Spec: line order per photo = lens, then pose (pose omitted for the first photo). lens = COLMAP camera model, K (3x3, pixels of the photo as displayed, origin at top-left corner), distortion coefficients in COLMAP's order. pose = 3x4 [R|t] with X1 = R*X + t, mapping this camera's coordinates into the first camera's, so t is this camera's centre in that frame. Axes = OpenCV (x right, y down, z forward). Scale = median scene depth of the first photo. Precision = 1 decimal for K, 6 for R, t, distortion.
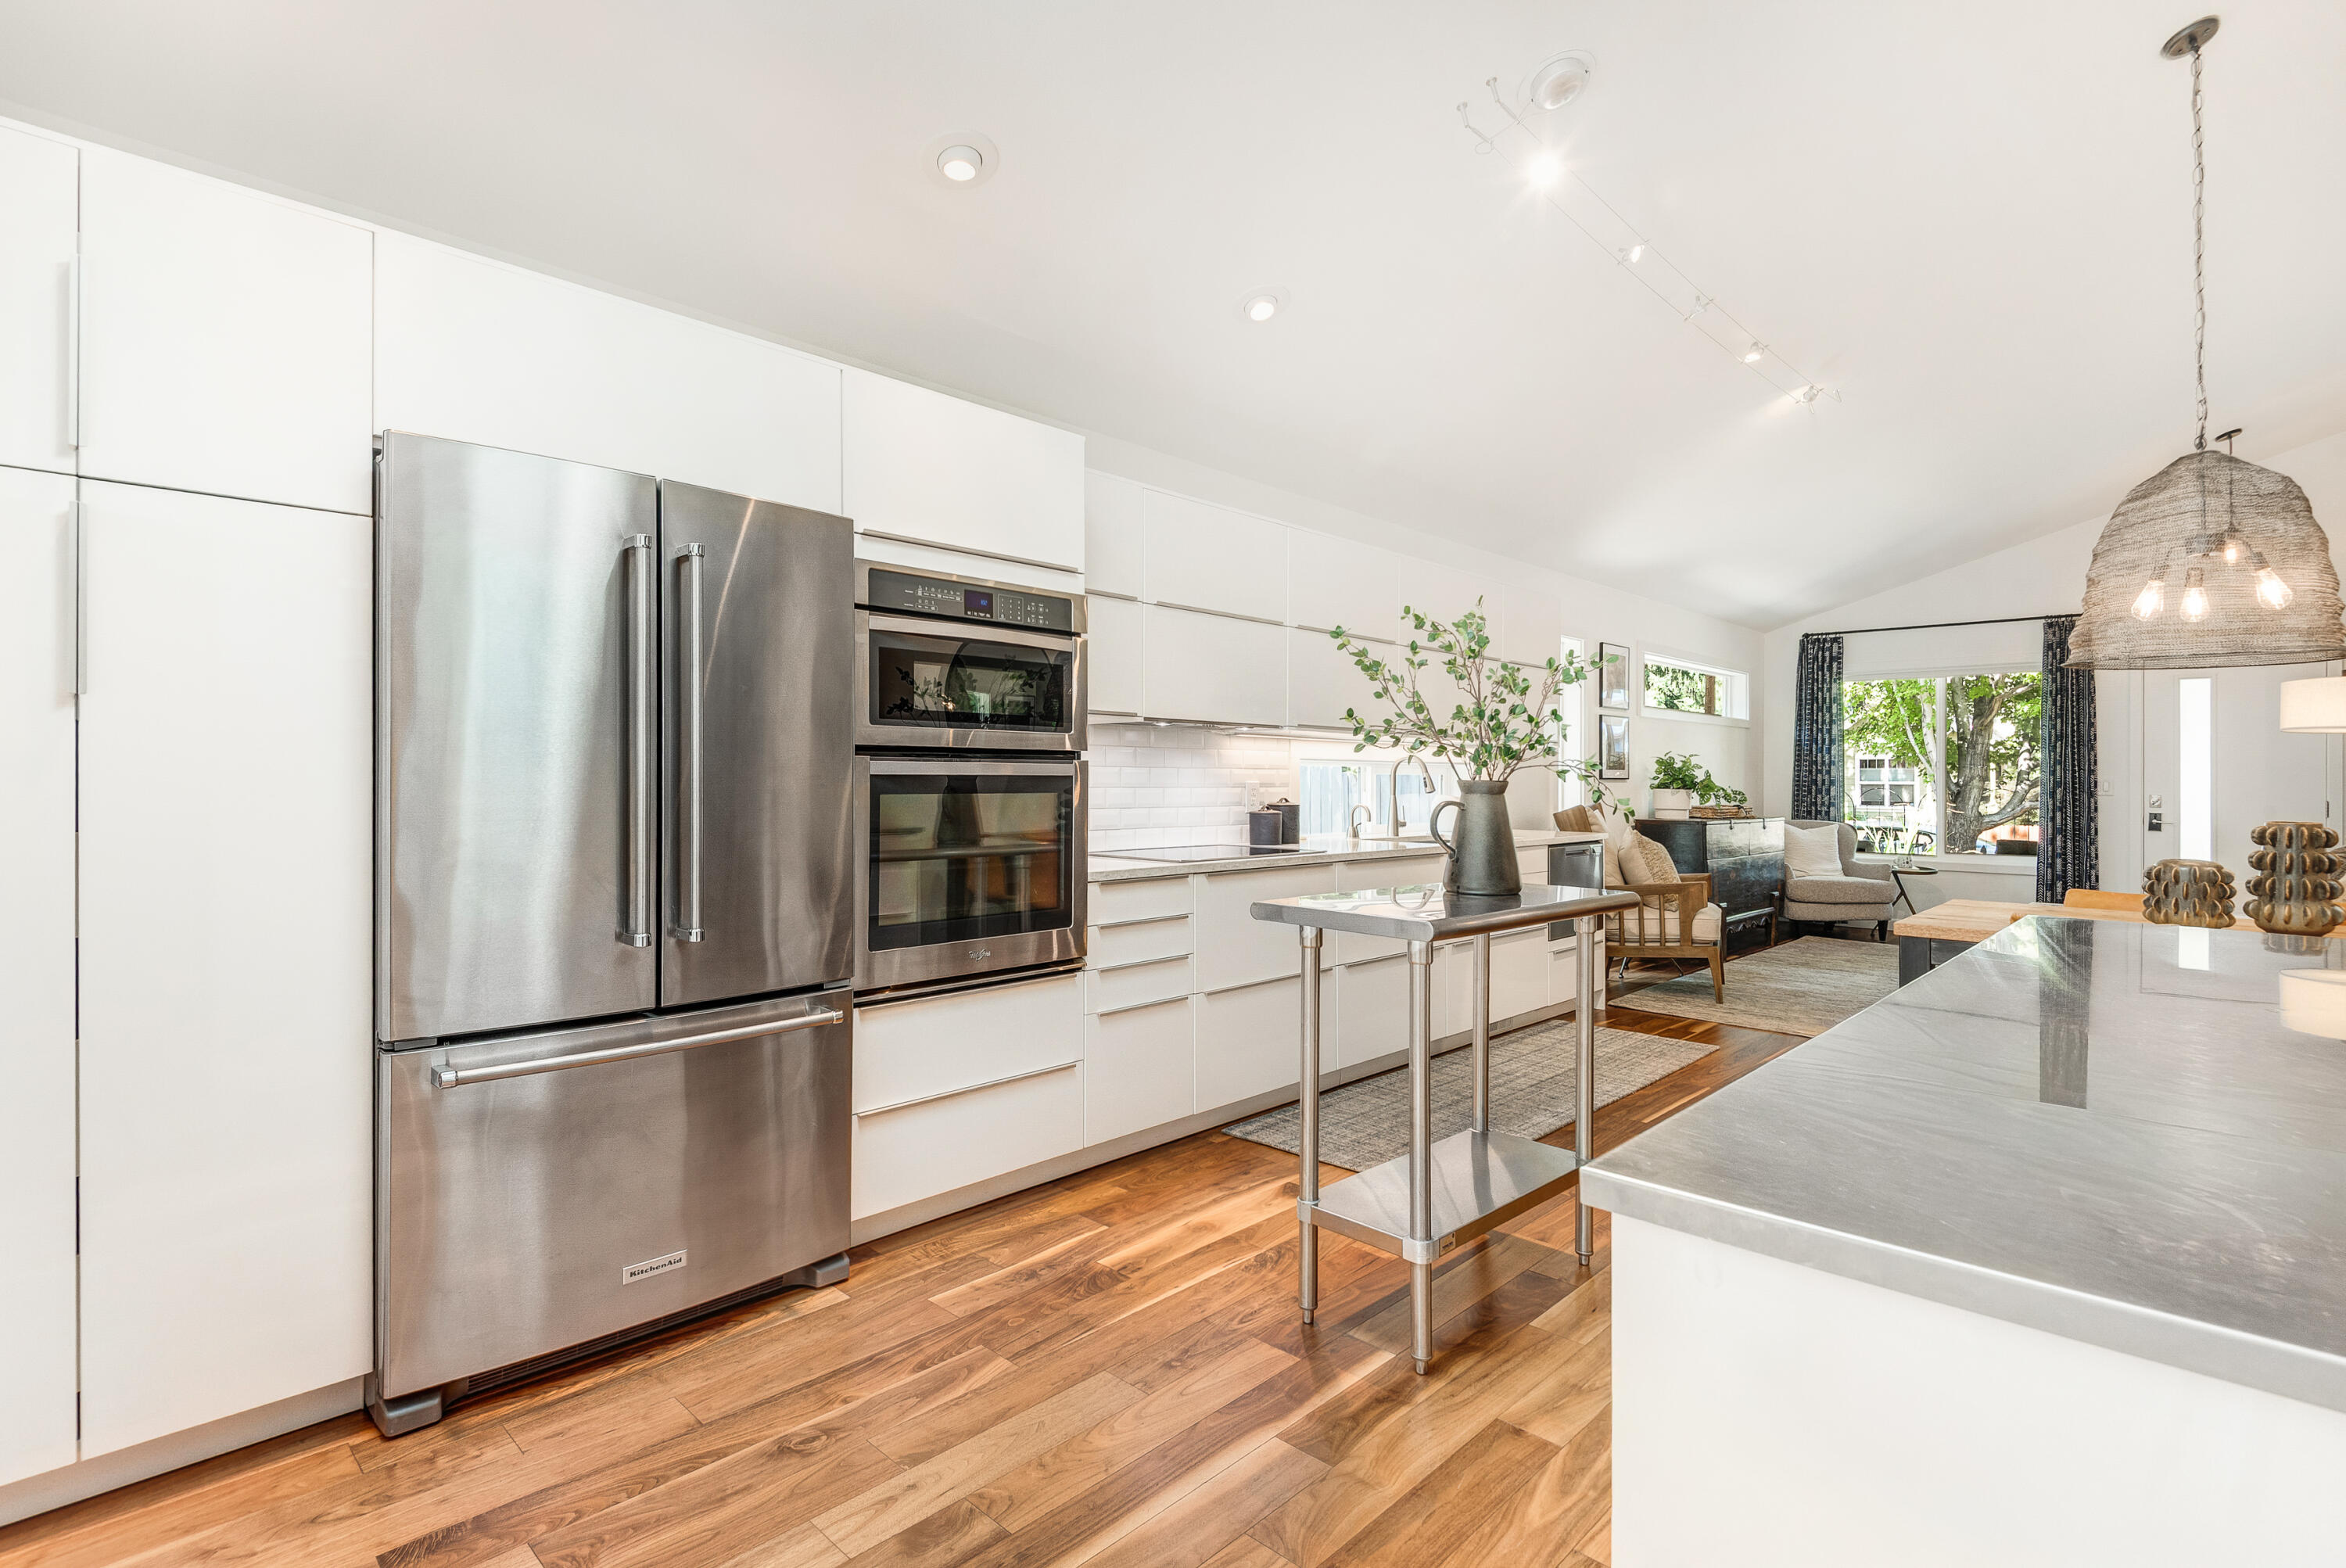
lens RADIAL K [[1092.9, 0, 1177.1], [0, 1092.9, 763.1], [0, 0, 1]] dist [0.008479, -0.005530]
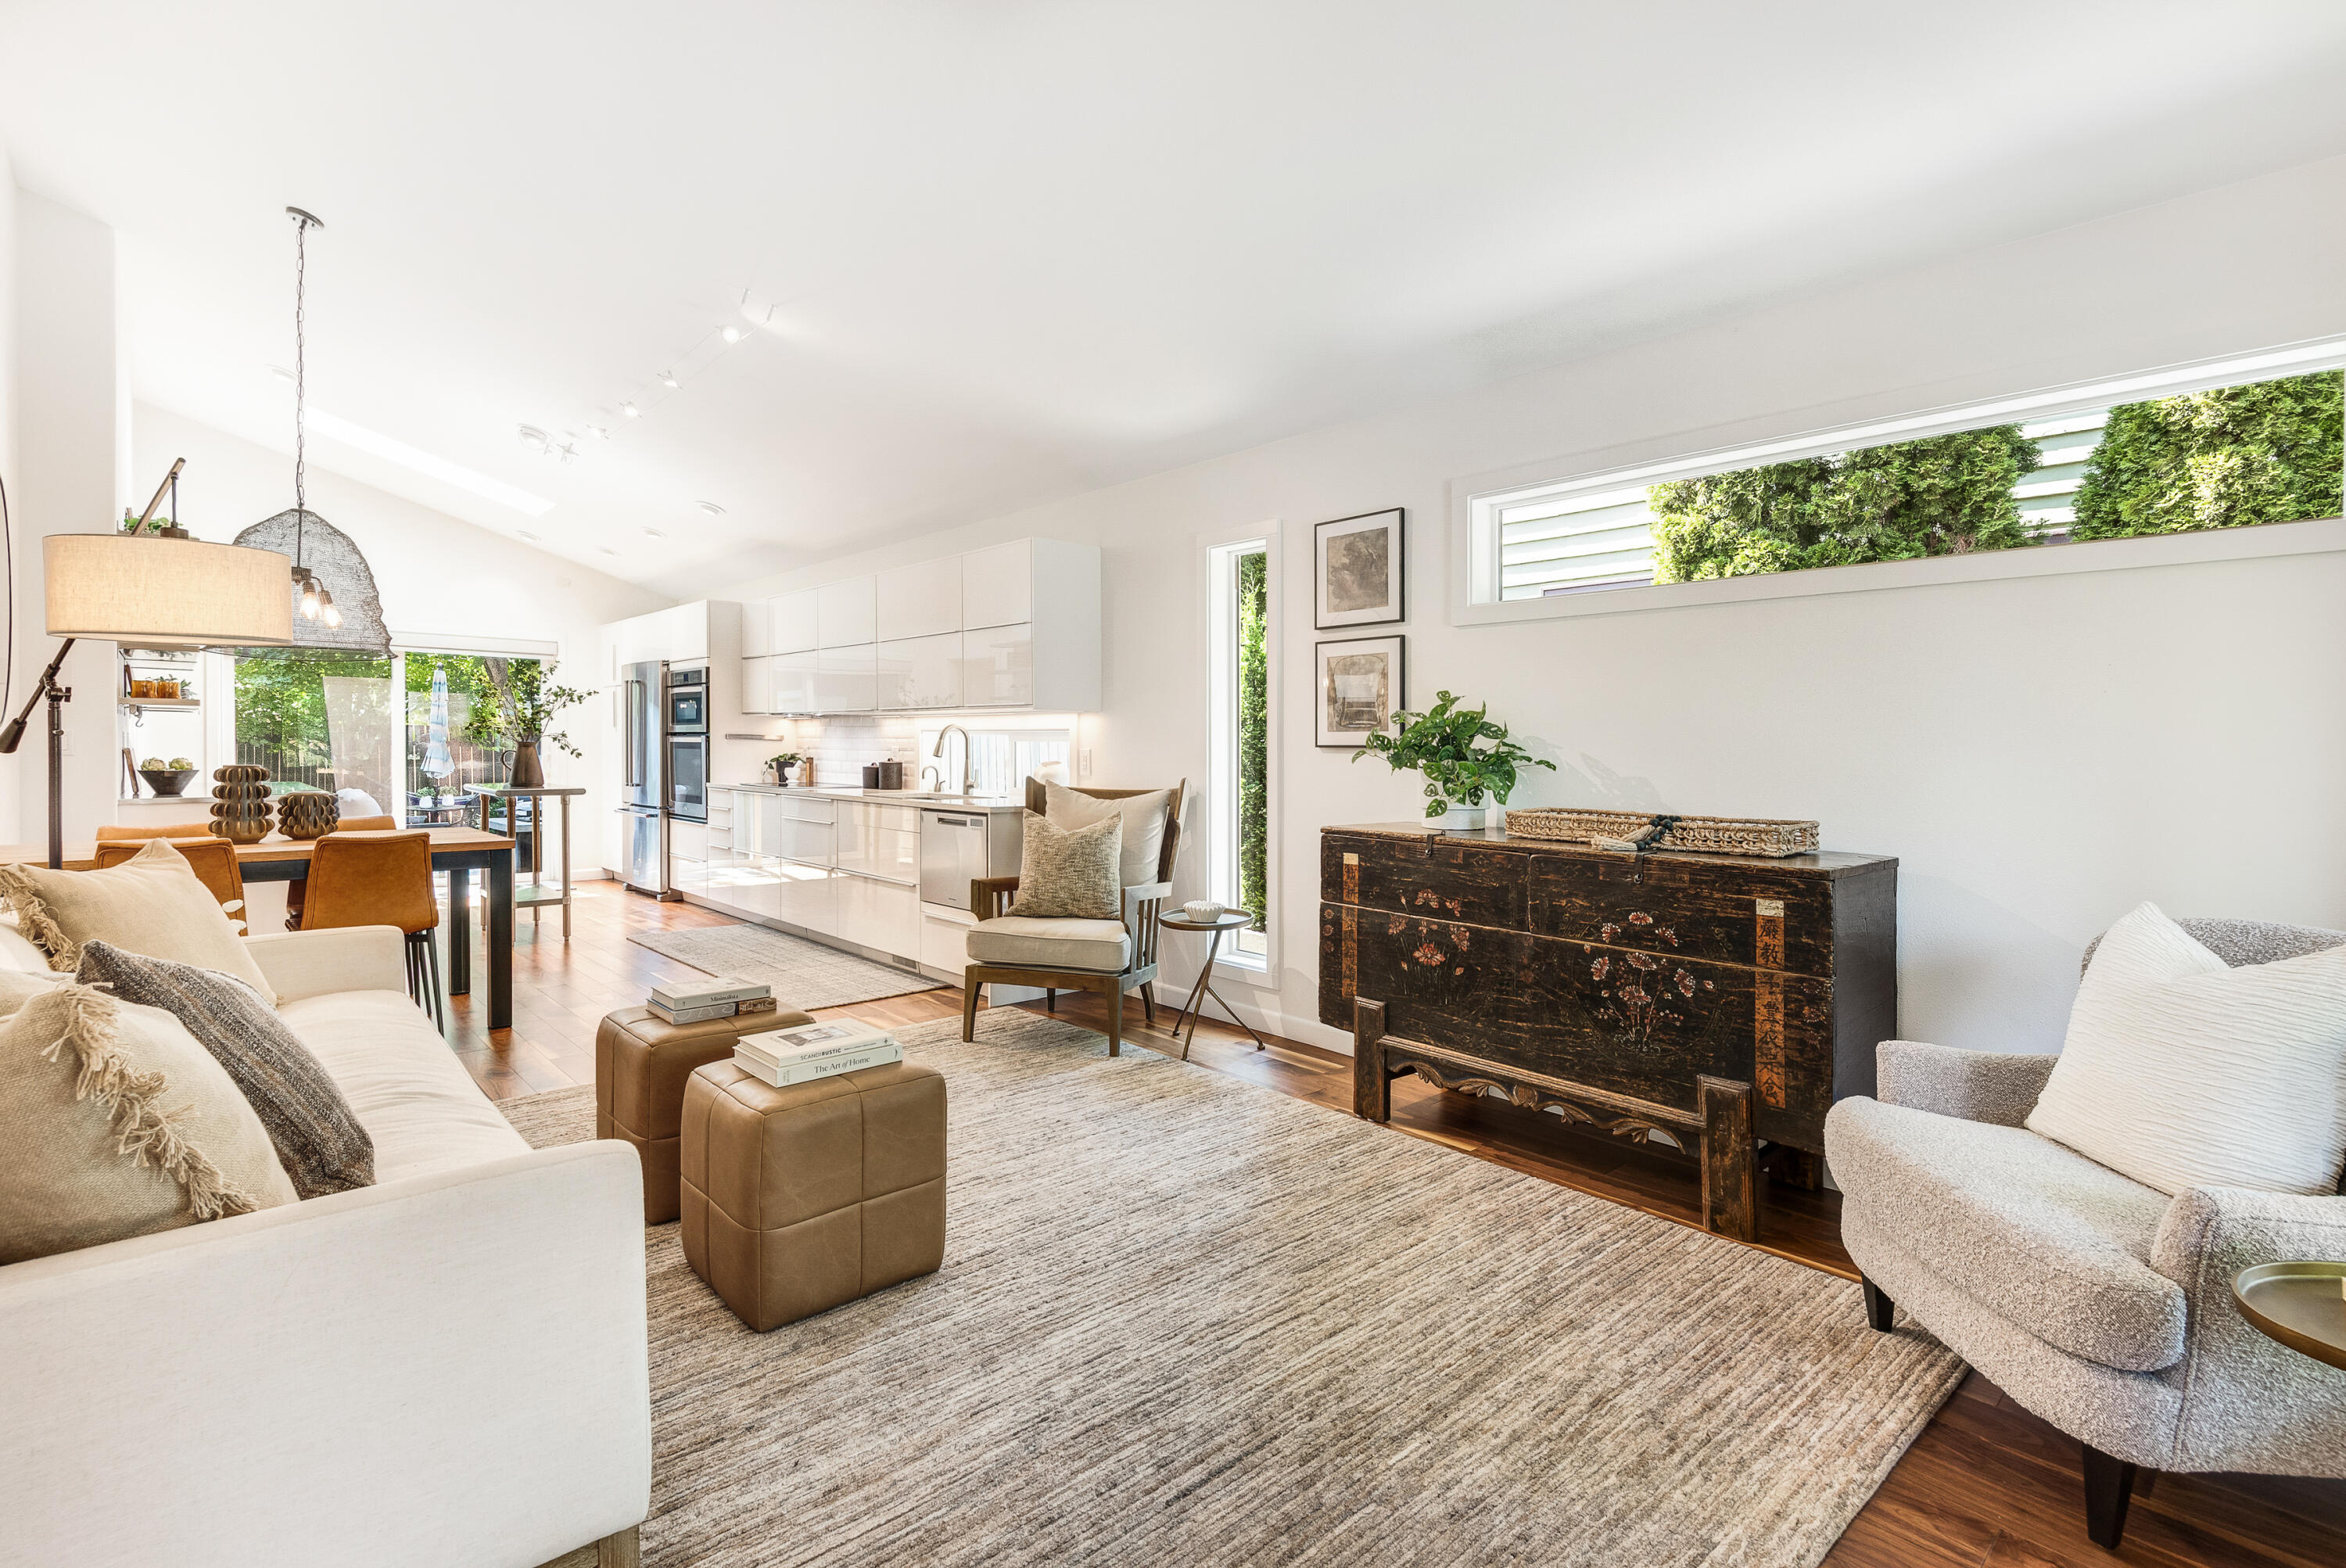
lens RADIAL K [[1092.9, 0, 1182.0], [0, 1092.9, 755.7], [0, 0, 1]] dist [0.008479, -0.005530]
pose [[-0.036939, -0.001532, -0.999316, 1.373284], [-0.001833, 0.999997, -0.001466, 0.025561], [0.999316, 0.001777, -0.036942, 1.286326]]
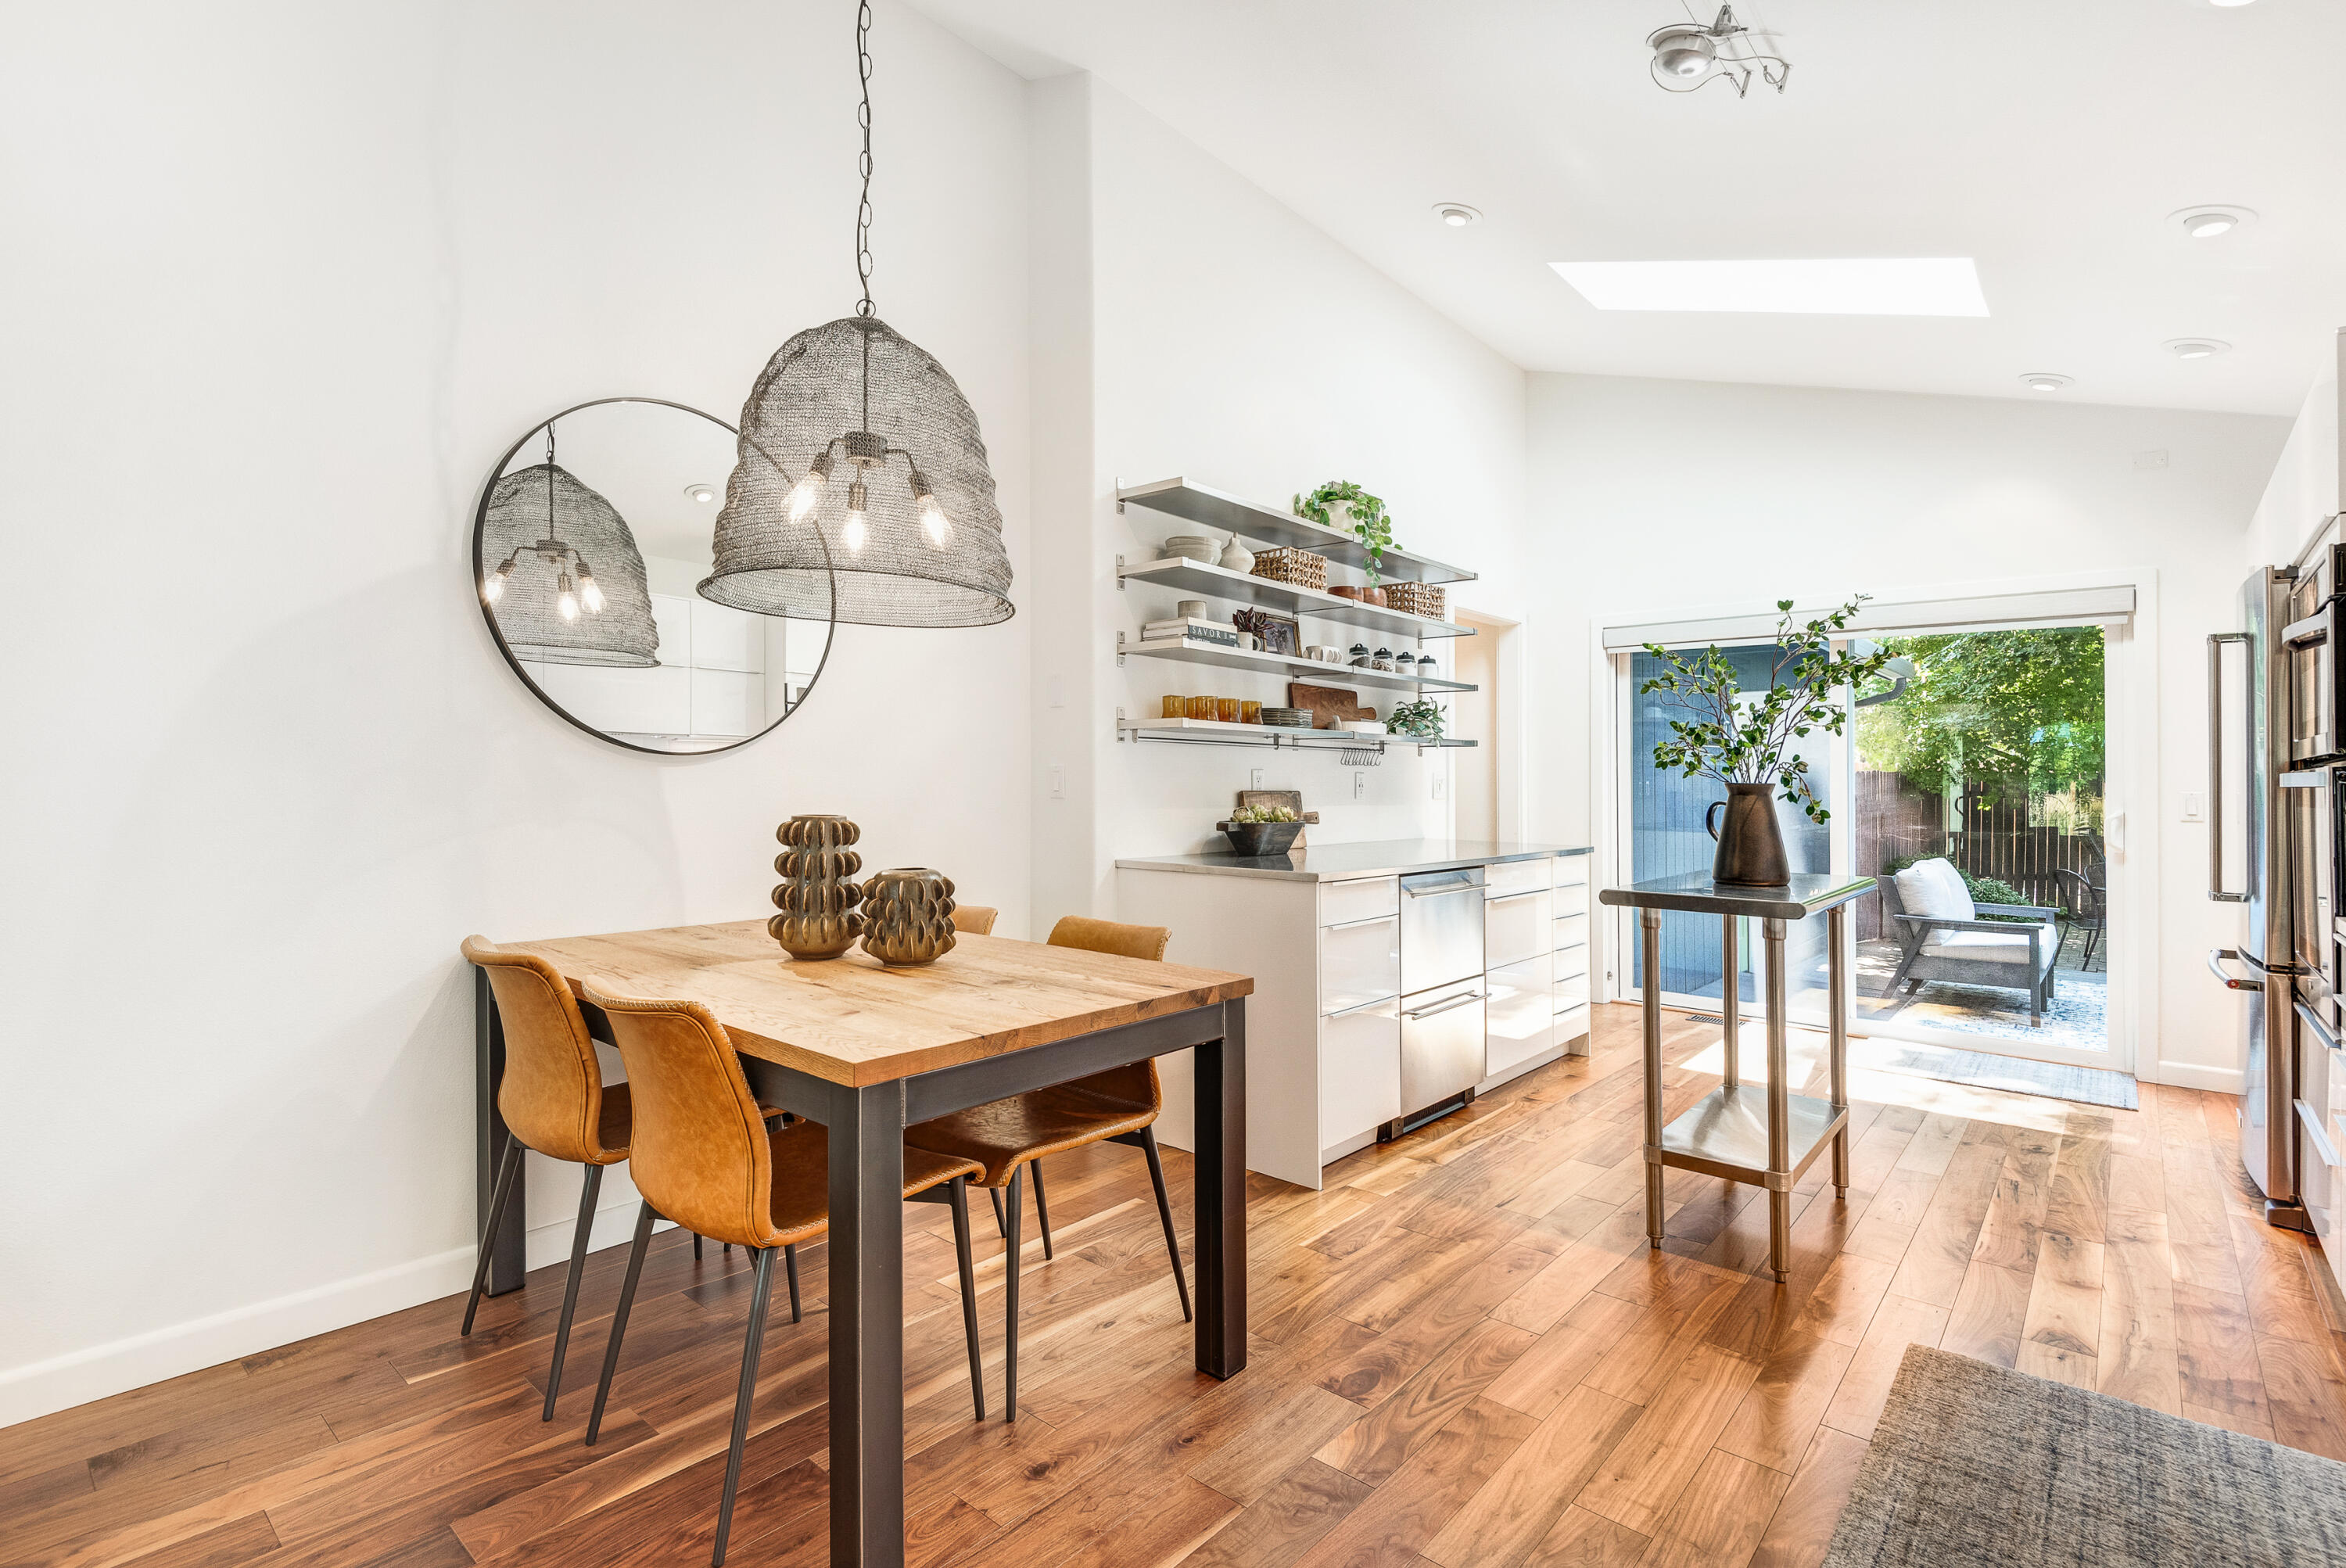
lens RADIAL K [[1092.9, 0, 1172.7], [0, 1092.9, 773.3], [0, 0, 1]] dist [0.008479, -0.005530]
pose [[-0.997951, -0.022695, -0.059817, 0.456034], [-0.021848, 0.999652, -0.014776, 0.018544], [0.060132, -0.013439, -0.998100, 1.021339]]
